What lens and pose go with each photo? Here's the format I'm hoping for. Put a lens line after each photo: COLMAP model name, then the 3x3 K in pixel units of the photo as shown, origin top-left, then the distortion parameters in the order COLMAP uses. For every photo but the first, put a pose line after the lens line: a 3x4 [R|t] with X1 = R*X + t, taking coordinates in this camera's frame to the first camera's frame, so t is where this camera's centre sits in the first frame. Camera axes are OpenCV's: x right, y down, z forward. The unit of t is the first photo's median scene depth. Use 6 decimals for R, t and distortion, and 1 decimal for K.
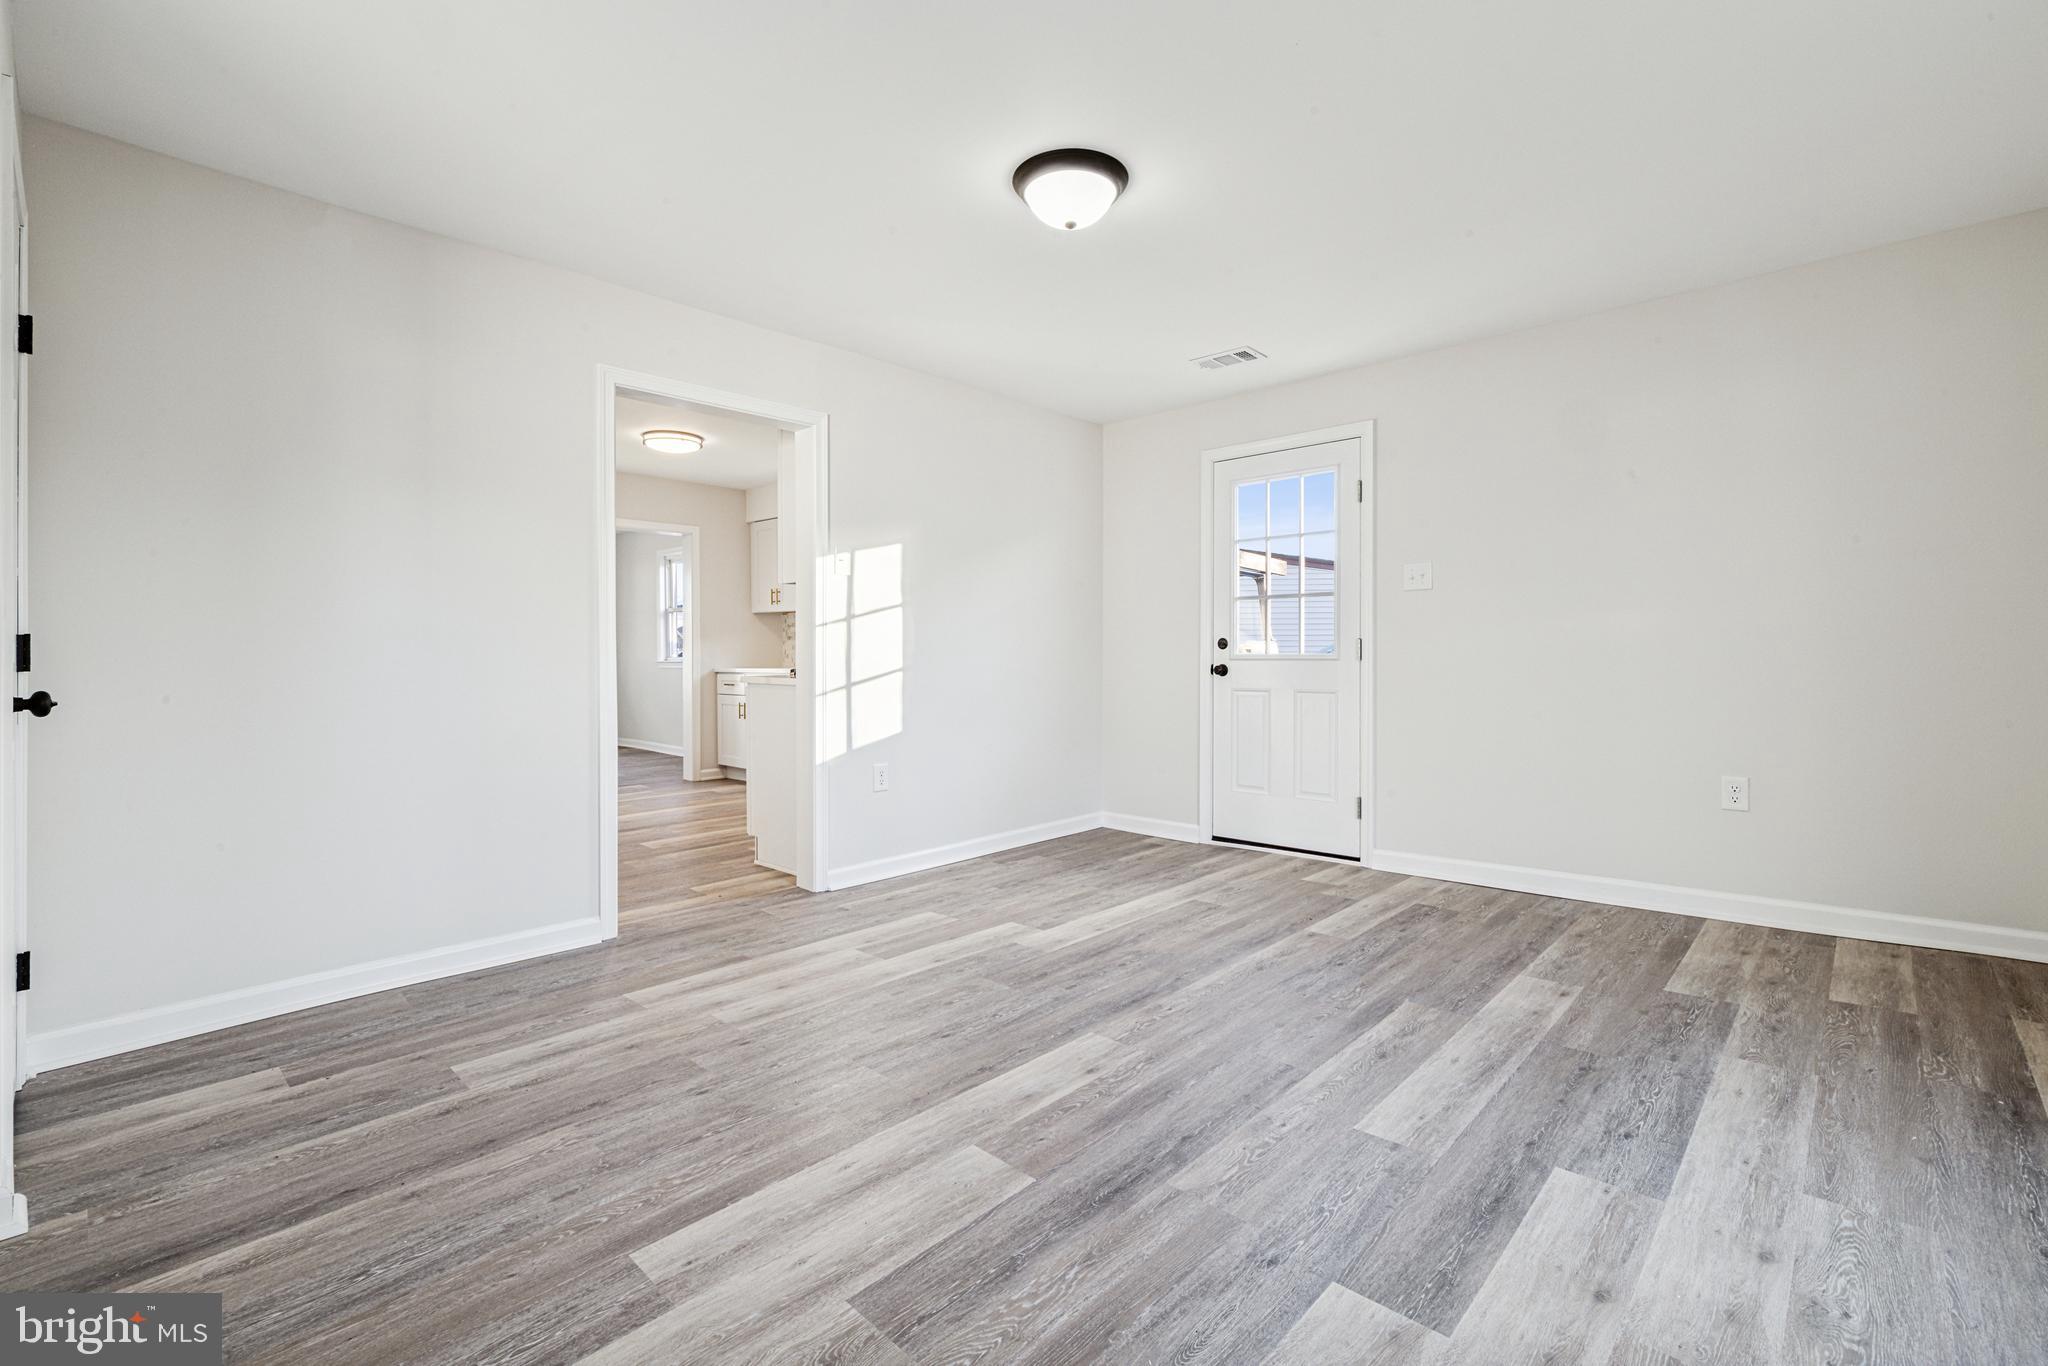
lens RADIAL K [[876.7, 0, 1014.9], [0, 876.7, 666.2], [0, 0, 1]] dist [0.002013, -0.000997]
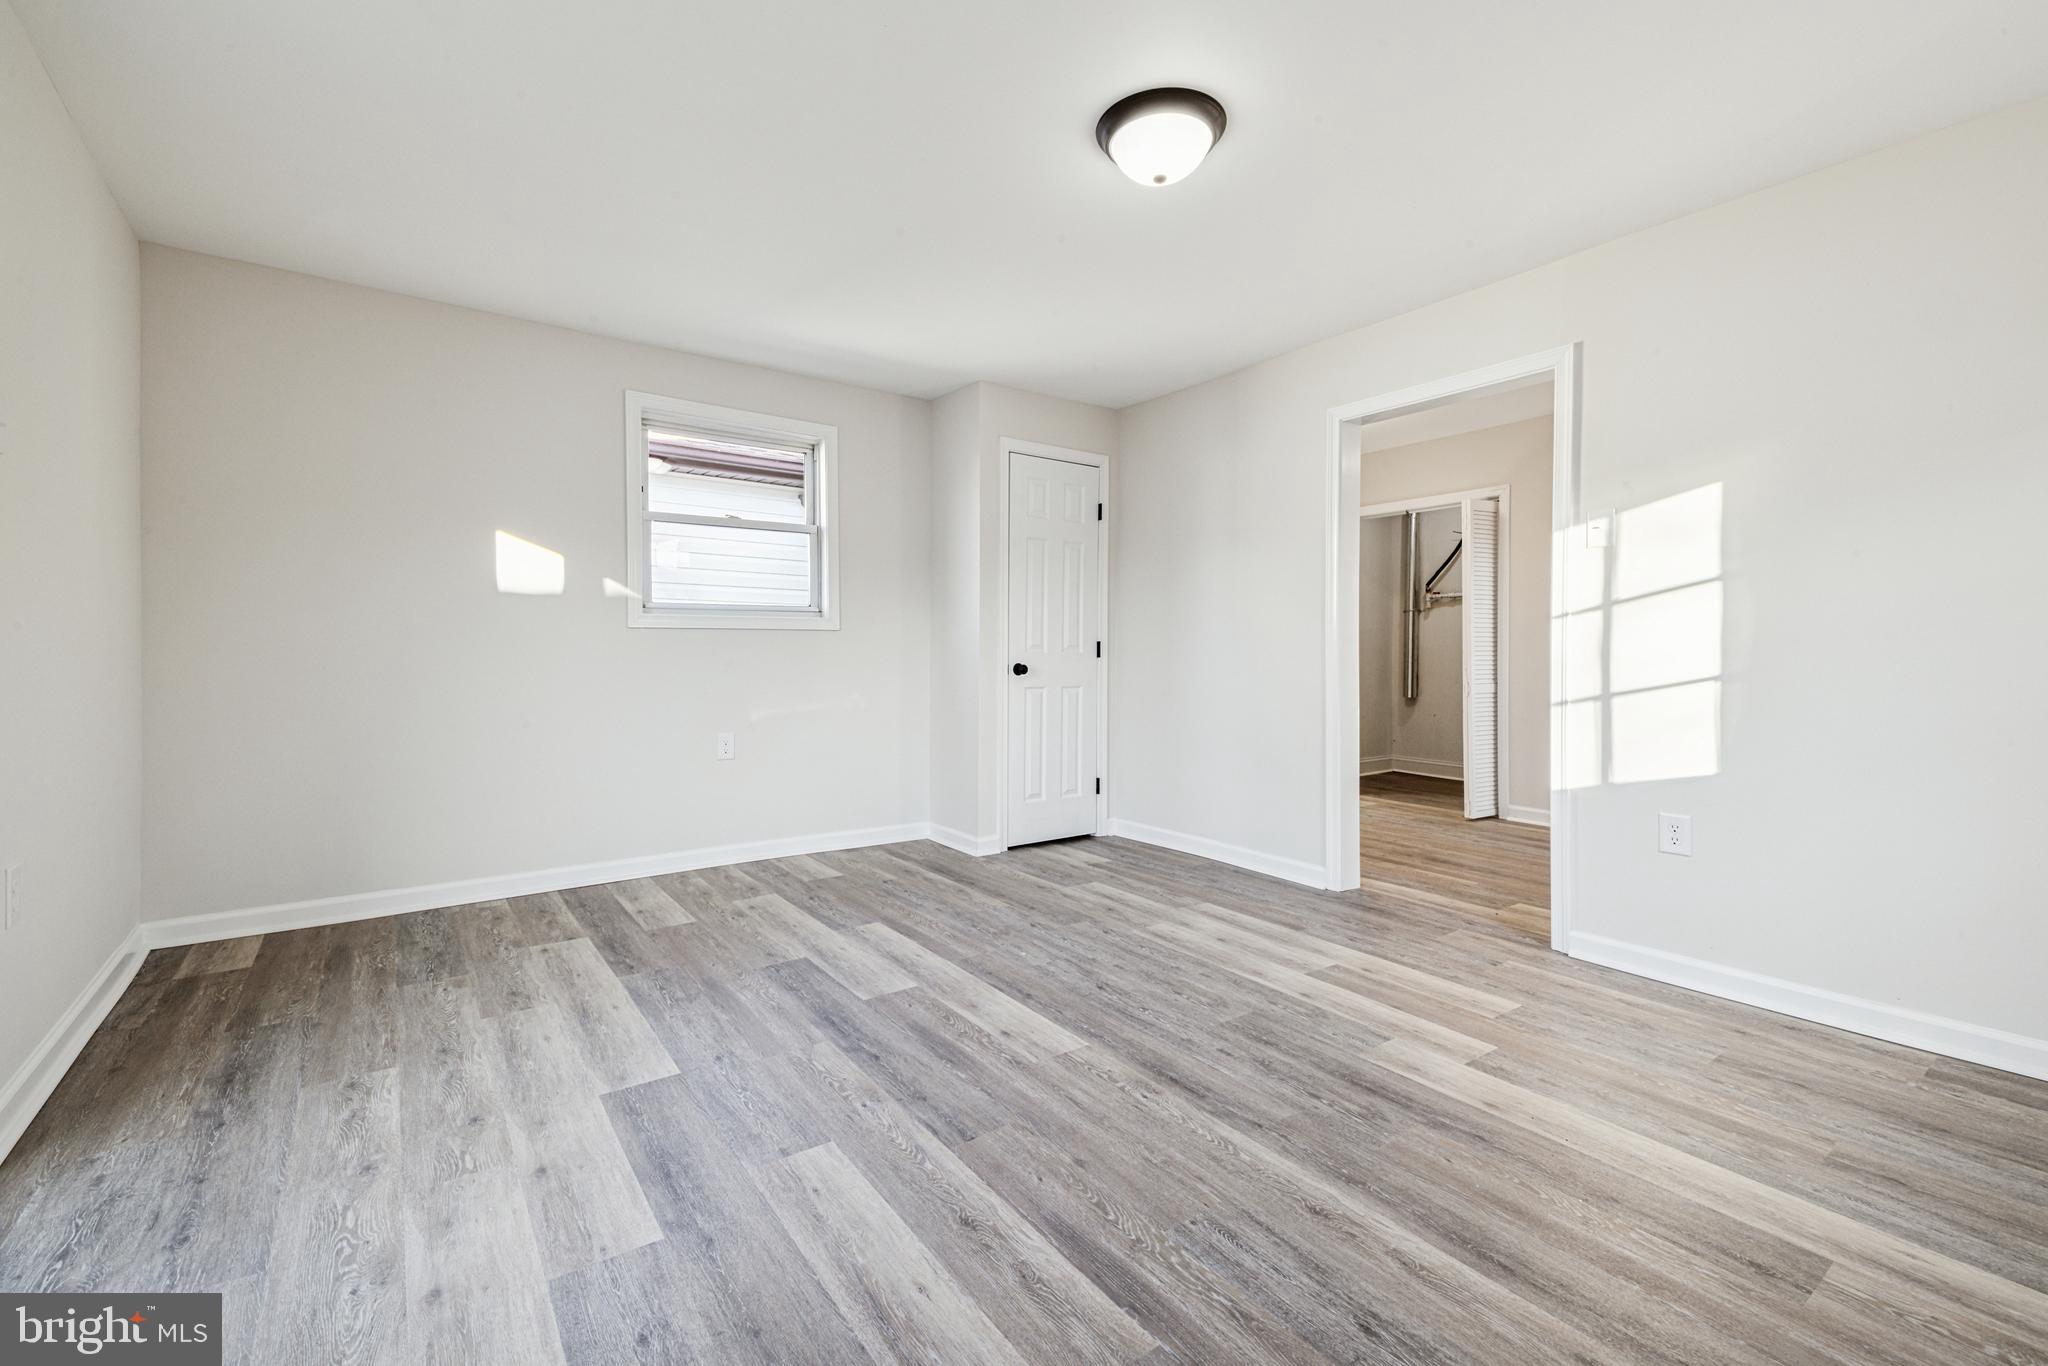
lens RADIAL K [[834.2, 0, 1033.6], [0, 834.2, 666.2], [0, 0, 1]] dist [0.008998, -0.001958]
pose [[-0.137221, 0.026416, -0.990188, 0.926533], [-0.020593, 0.999352, 0.029514, -0.021911], [0.990326, 0.024441, -0.136588, 0.984189]]
